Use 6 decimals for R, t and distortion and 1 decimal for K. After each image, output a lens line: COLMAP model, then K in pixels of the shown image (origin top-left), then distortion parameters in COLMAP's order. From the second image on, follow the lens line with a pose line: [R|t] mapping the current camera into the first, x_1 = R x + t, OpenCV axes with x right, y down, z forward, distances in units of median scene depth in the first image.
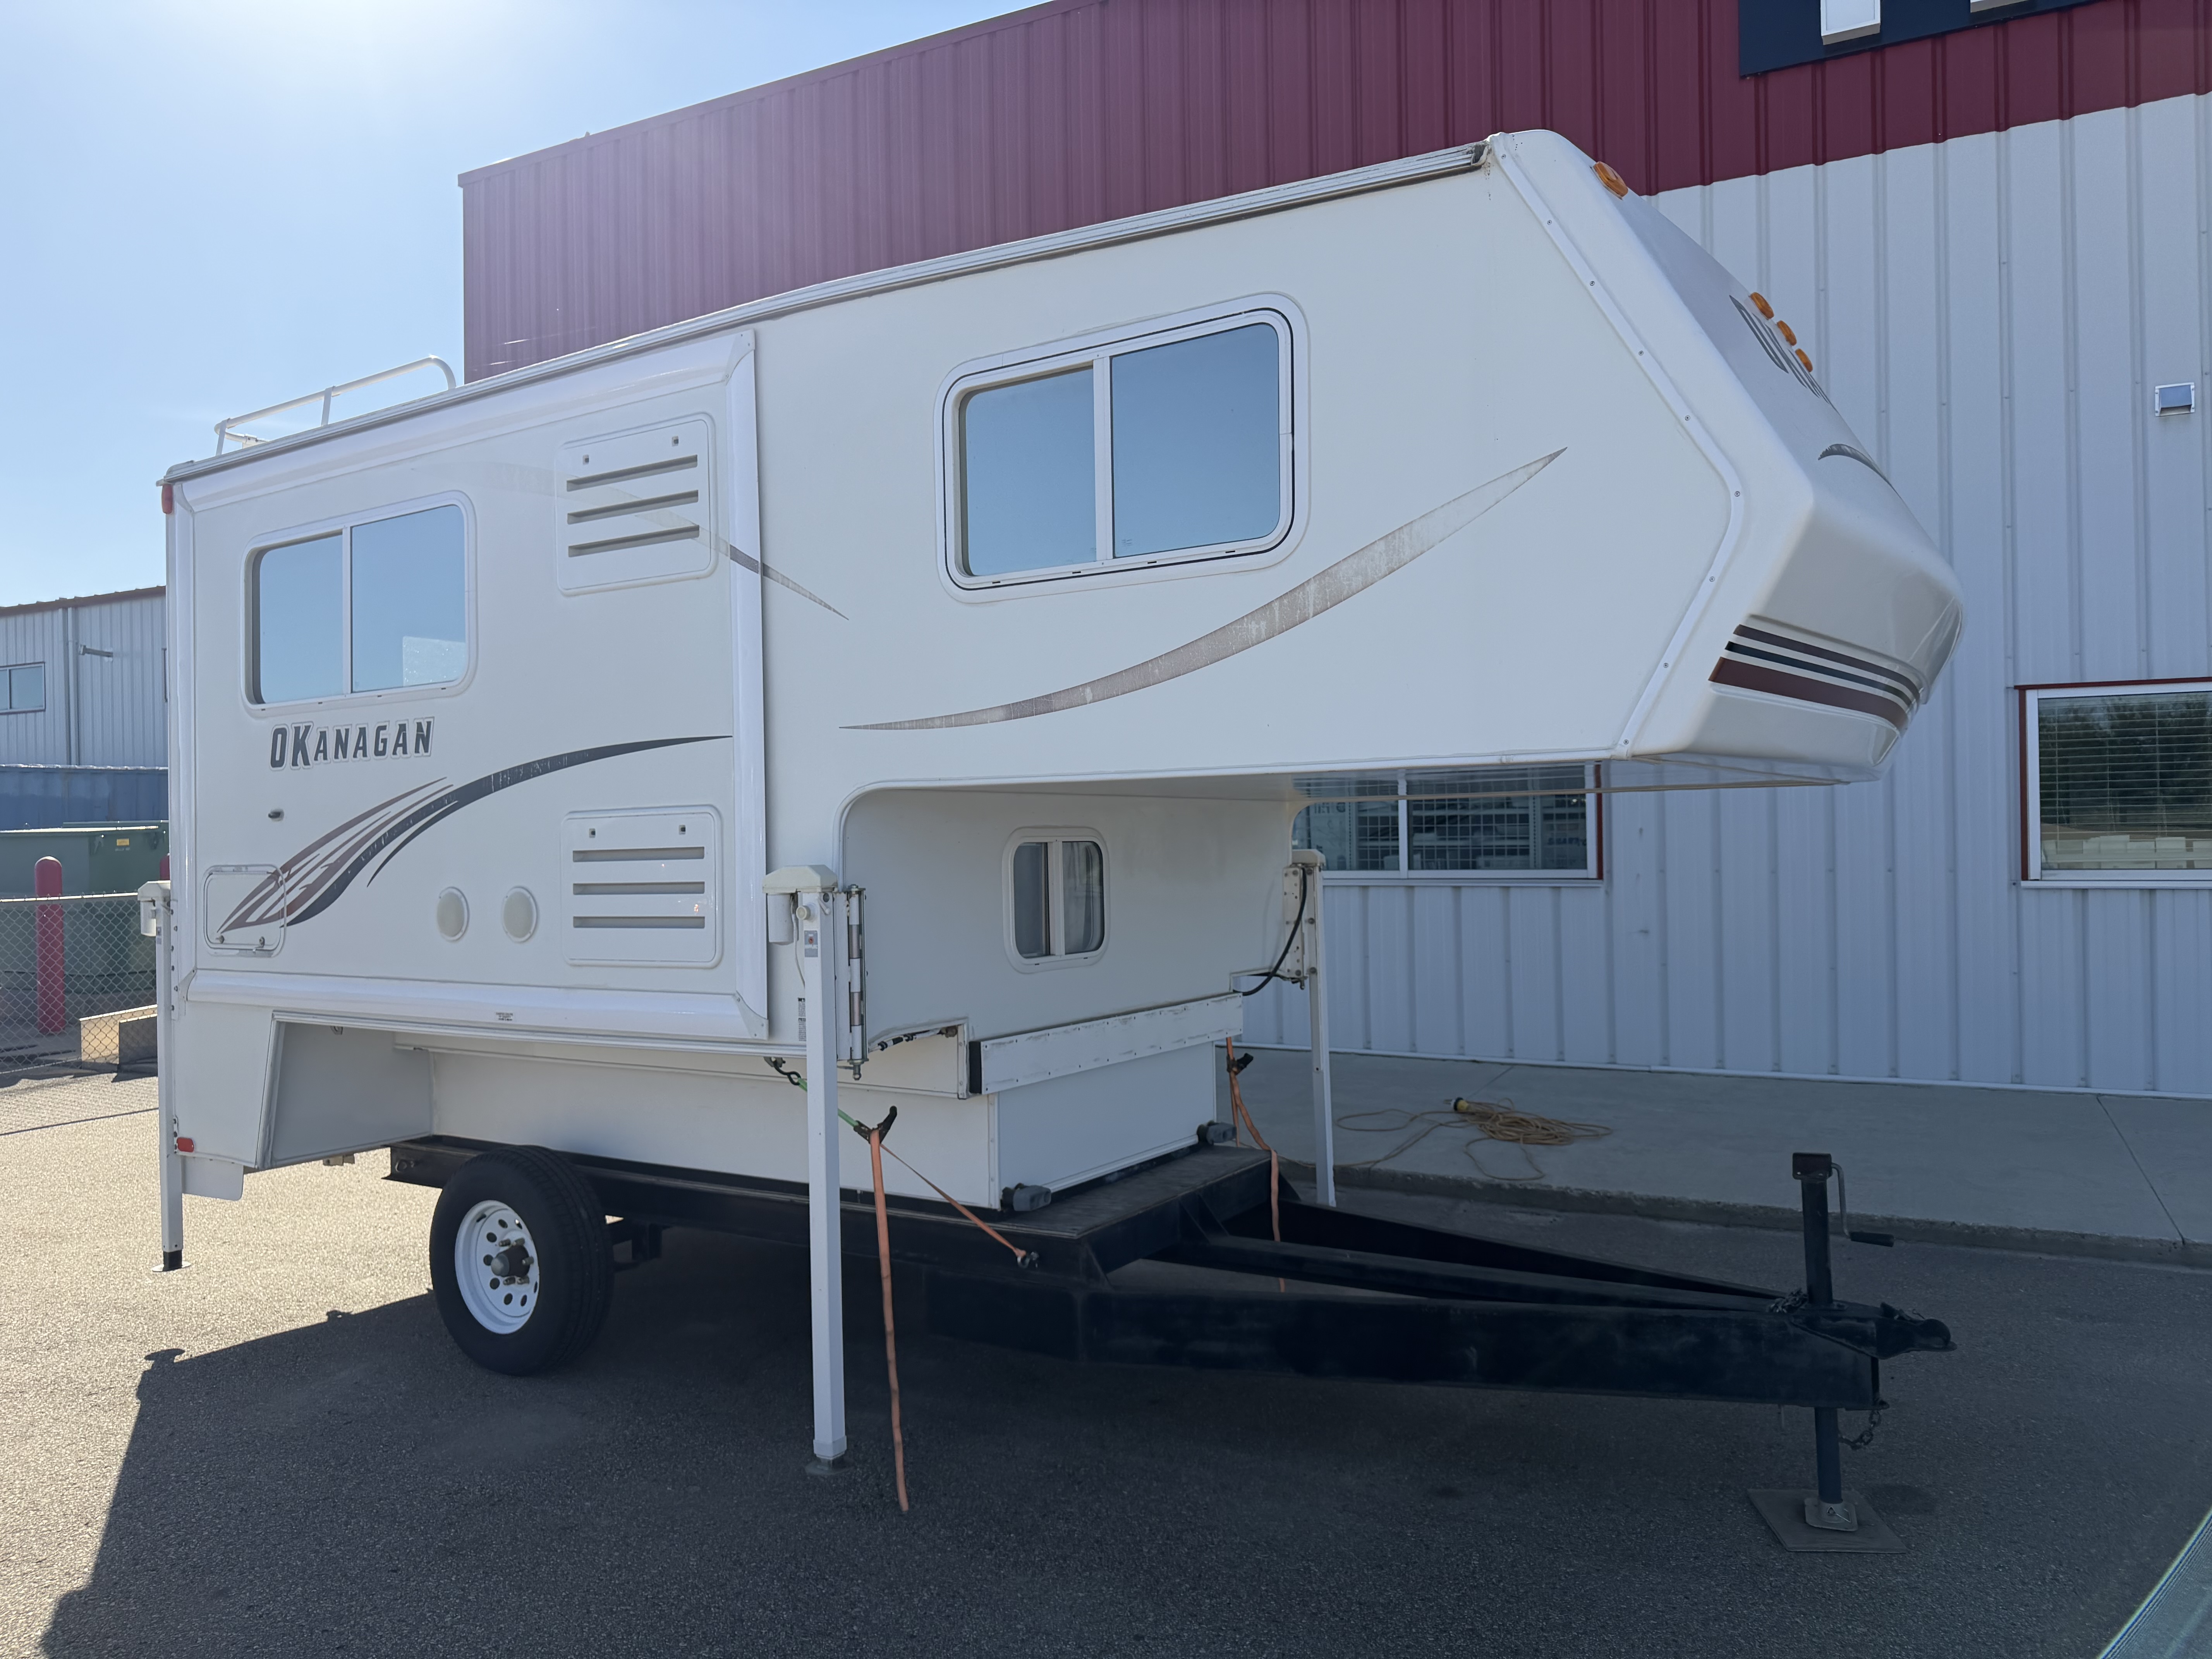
lens RADIAL K [[1469.1, 0, 1109.0], [0, 1469.1, 831.3], [0, 0, 1]] dist [-0.025137, -0.002614]
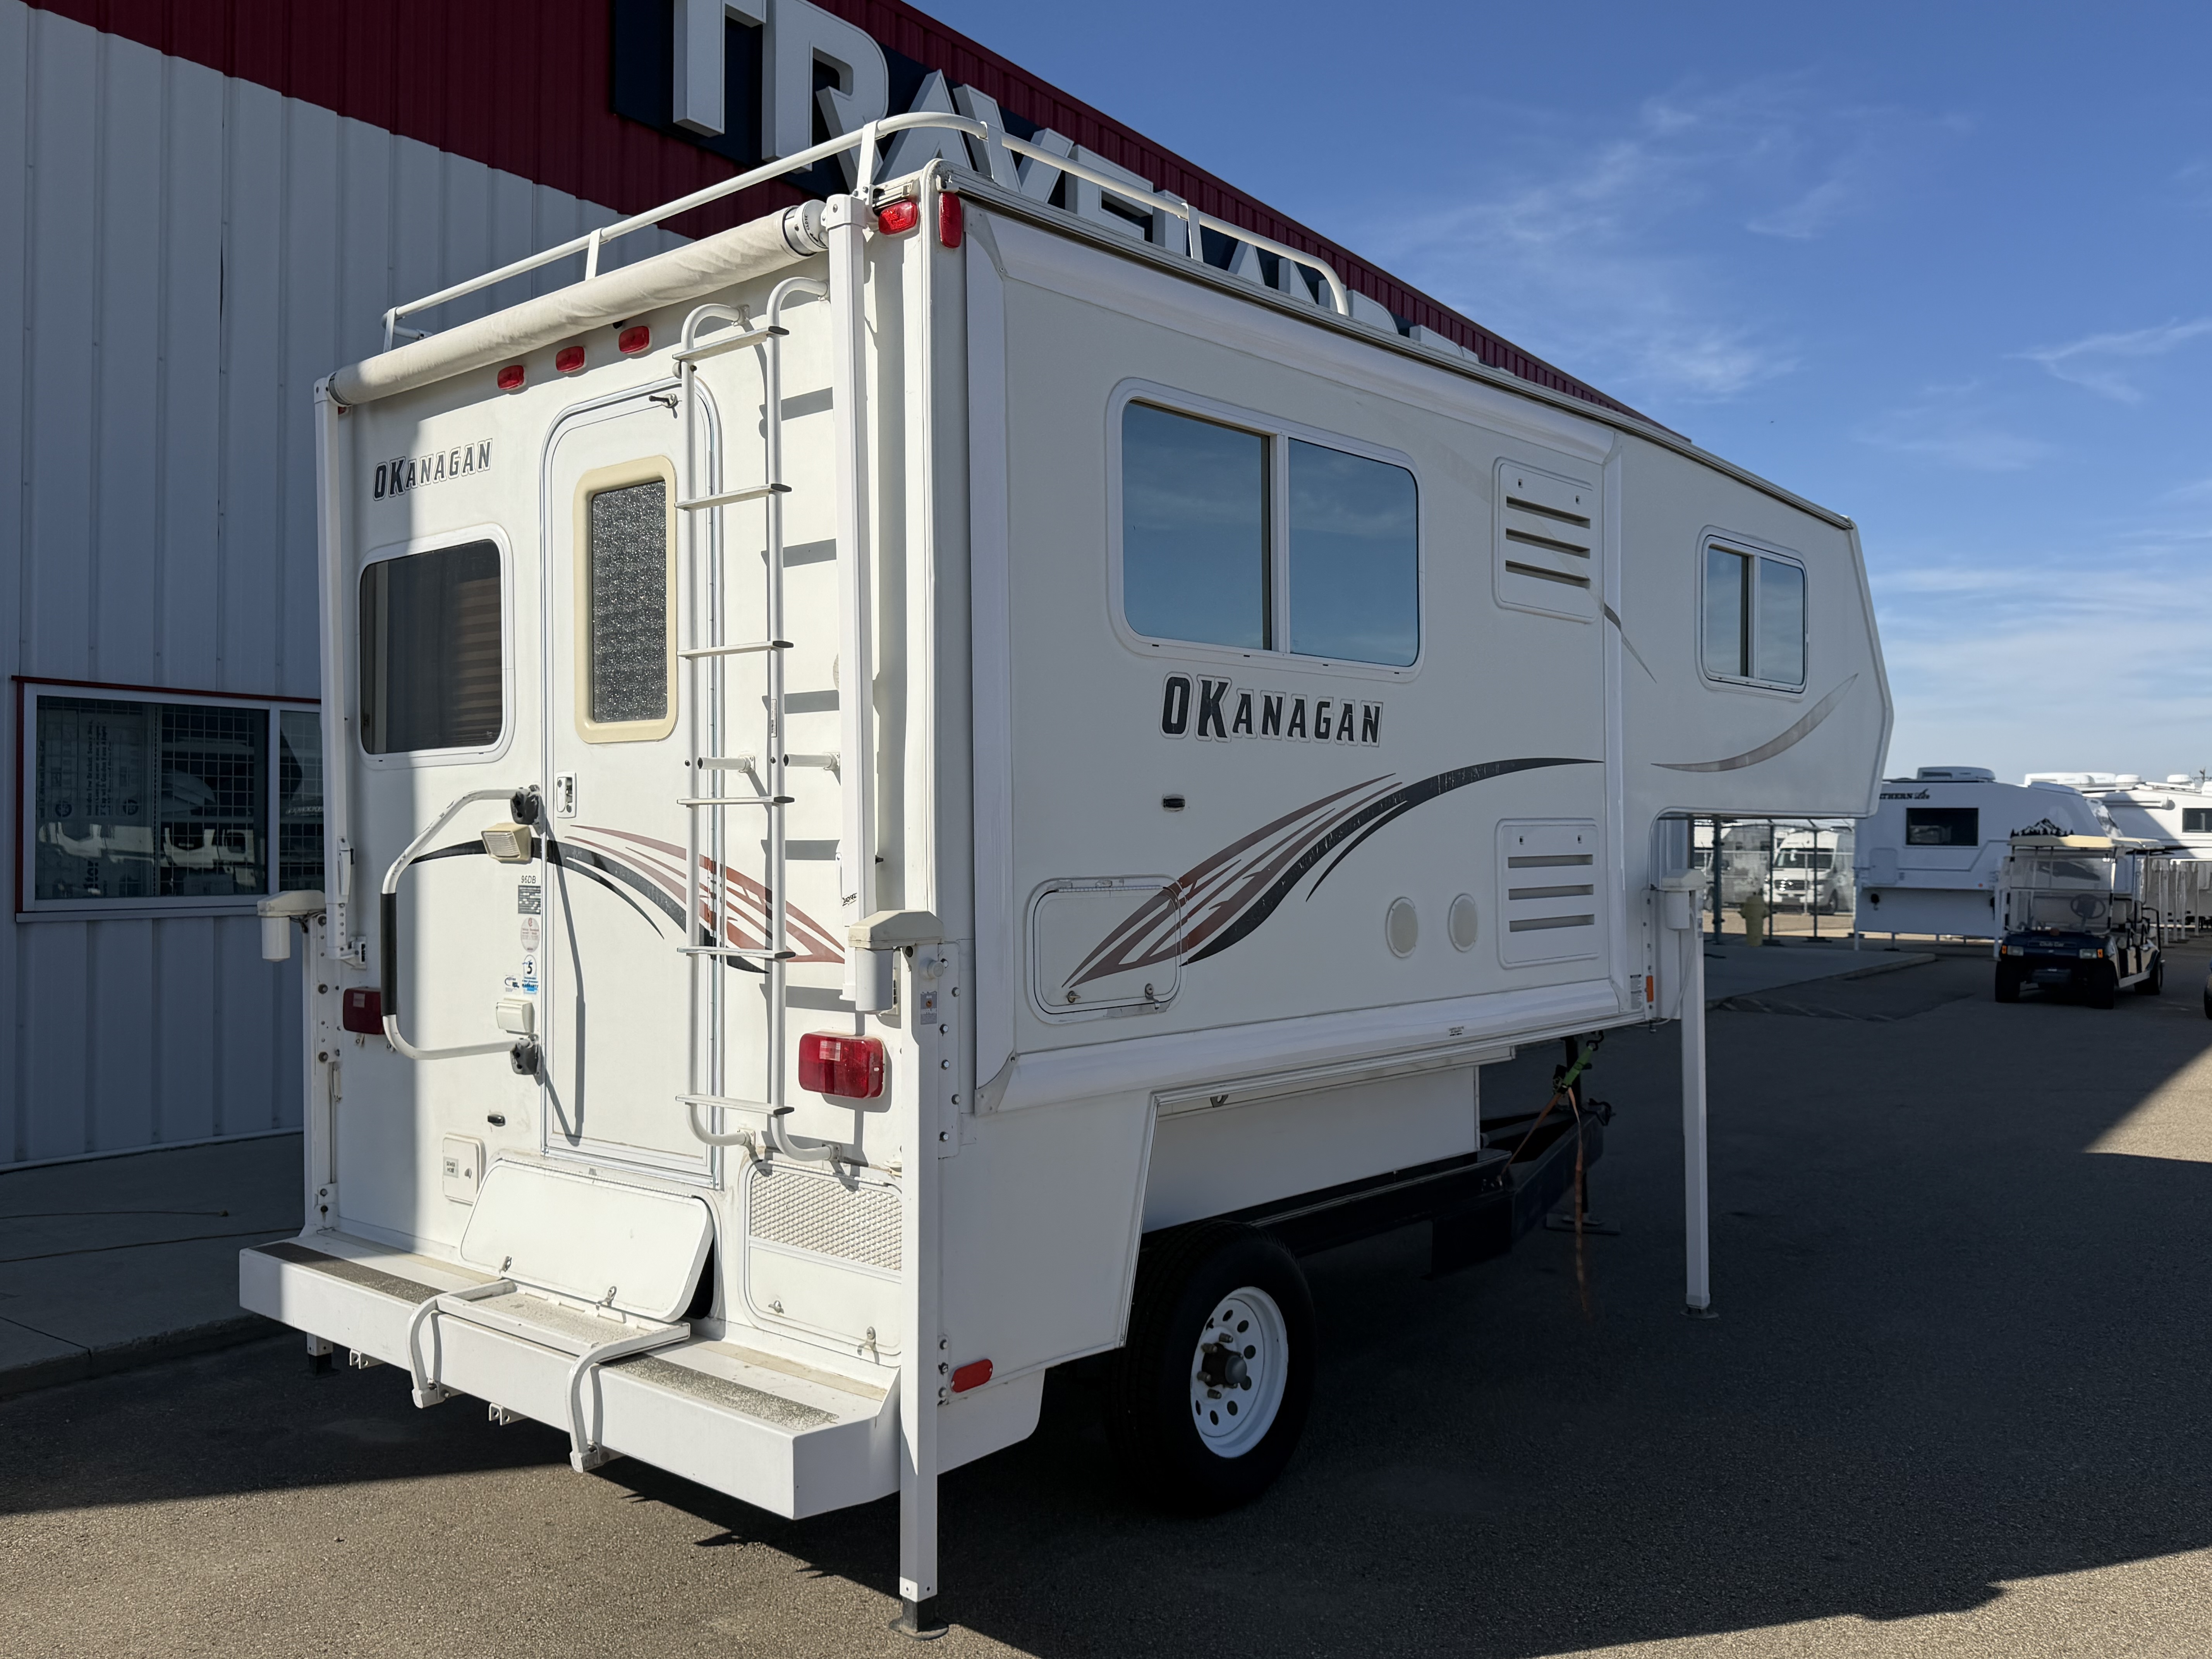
lens RADIAL K [[1795.6, 0, 1110.5], [0, 1795.6, 839.0], [0, 0, 1]] dist [0.073413, 0.000765]
pose [[0.208752, 0.017297, 0.977816, -1.436437], [-0.008751, 0.999837, -0.015819, 0.019759], [-0.977929, -0.005255, 0.208870, 0.871822]]
